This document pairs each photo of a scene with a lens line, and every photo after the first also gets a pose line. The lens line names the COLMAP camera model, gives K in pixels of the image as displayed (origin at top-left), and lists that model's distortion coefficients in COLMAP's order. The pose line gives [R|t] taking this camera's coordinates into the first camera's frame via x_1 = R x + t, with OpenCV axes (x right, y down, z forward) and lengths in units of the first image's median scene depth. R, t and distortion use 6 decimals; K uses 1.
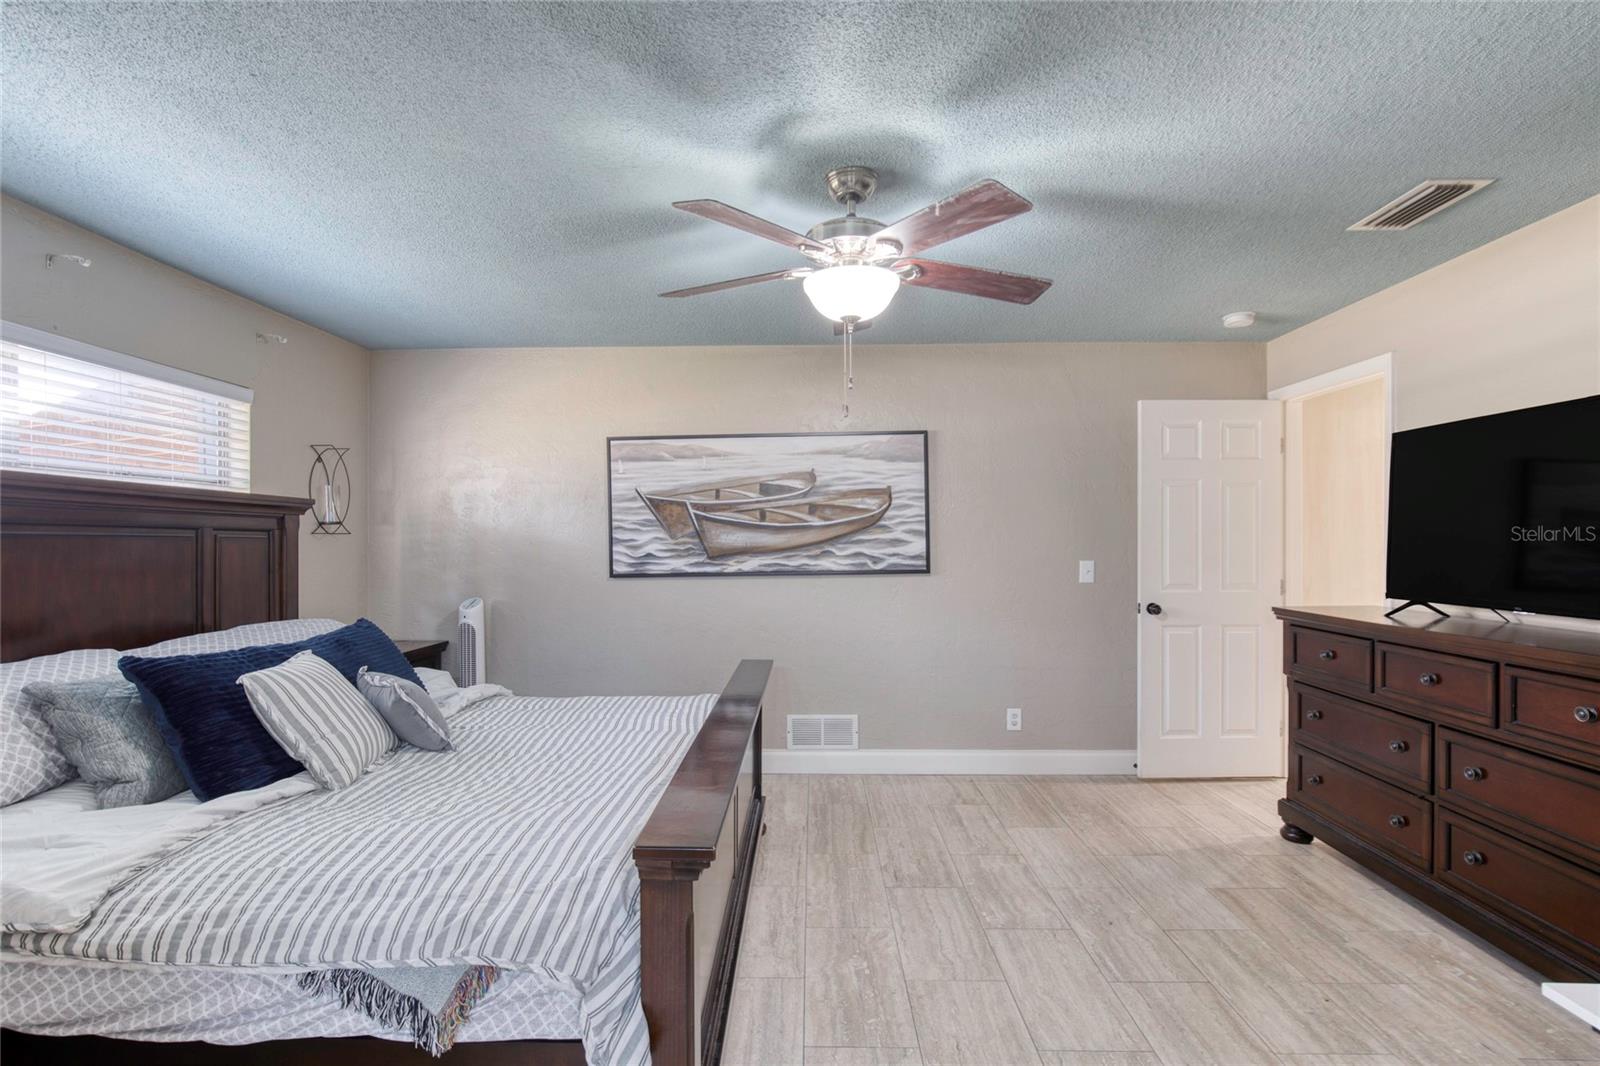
lens RADIAL K [[758.7, 0, 792.2], [0, 758.7, 527.4], [0, 0, 1]] dist [-0.012829, 0.000646]
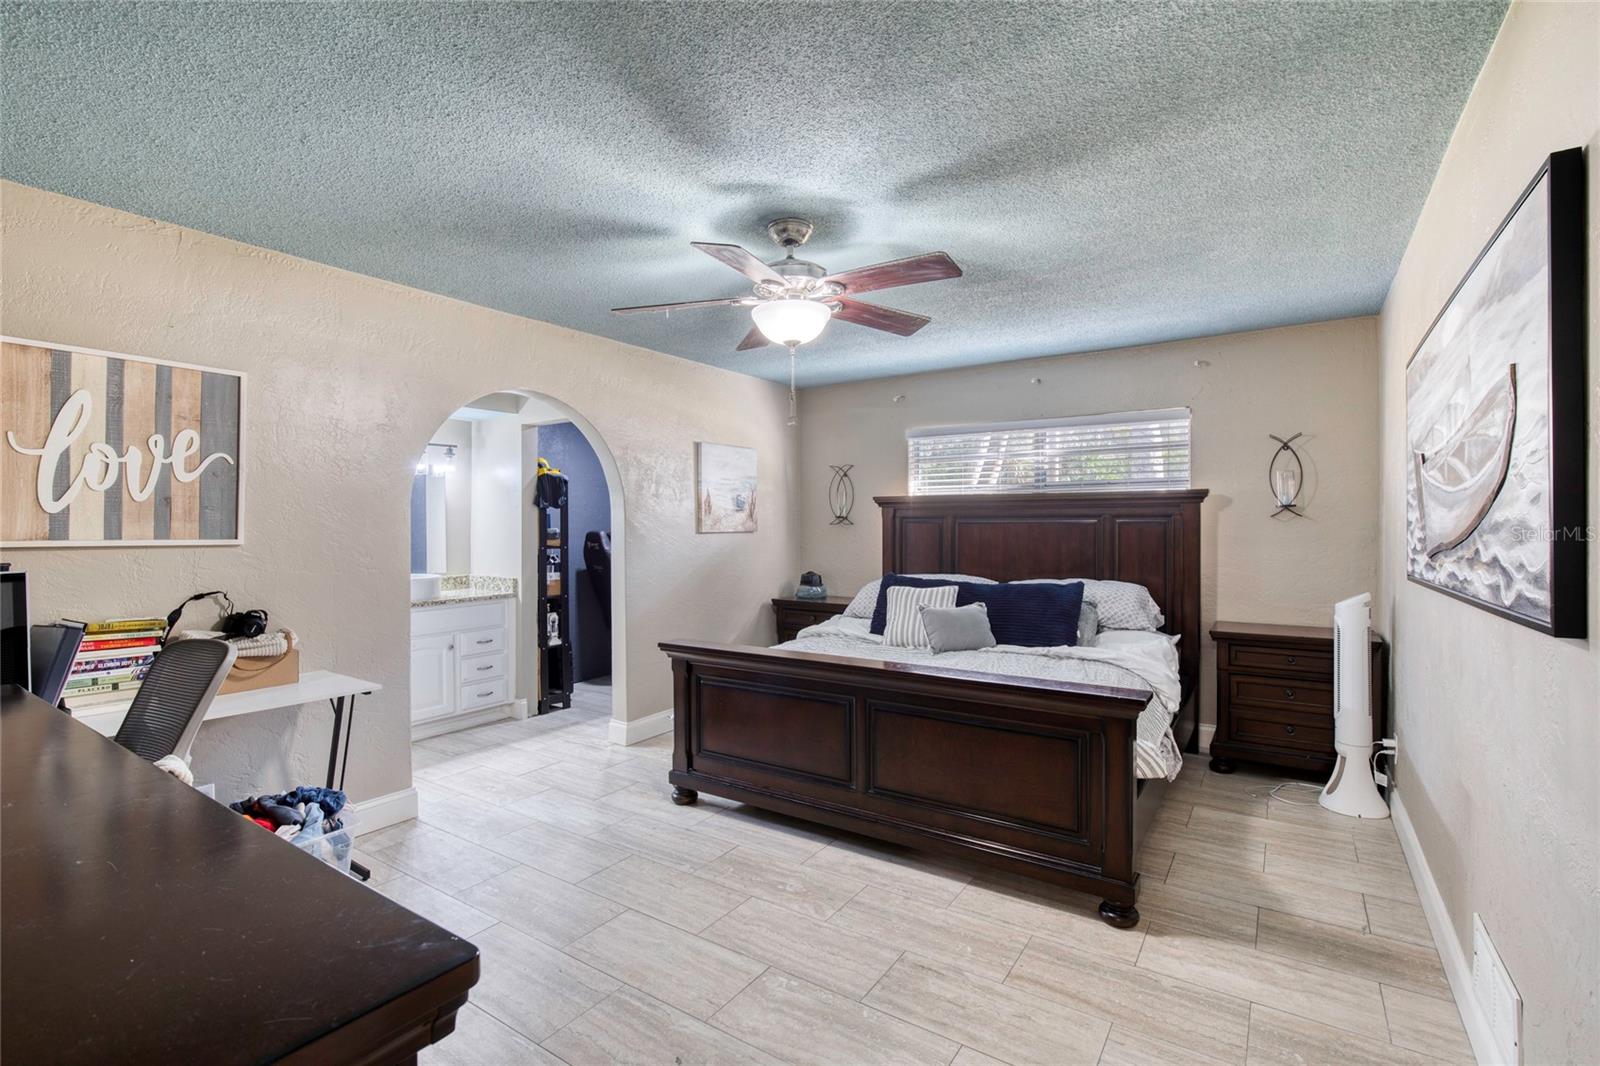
lens RADIAL K [[758.7, 0, 792.2], [0, 758.7, 527.4], [0, 0, 1]] dist [-0.012829, 0.000646]
pose [[-0.558600, 0.005219, -0.829421, 0.930248], [0.015085, 0.999879, -0.003868, 0.024470], [0.829300, -0.014672, -0.558611, 1.464010]]
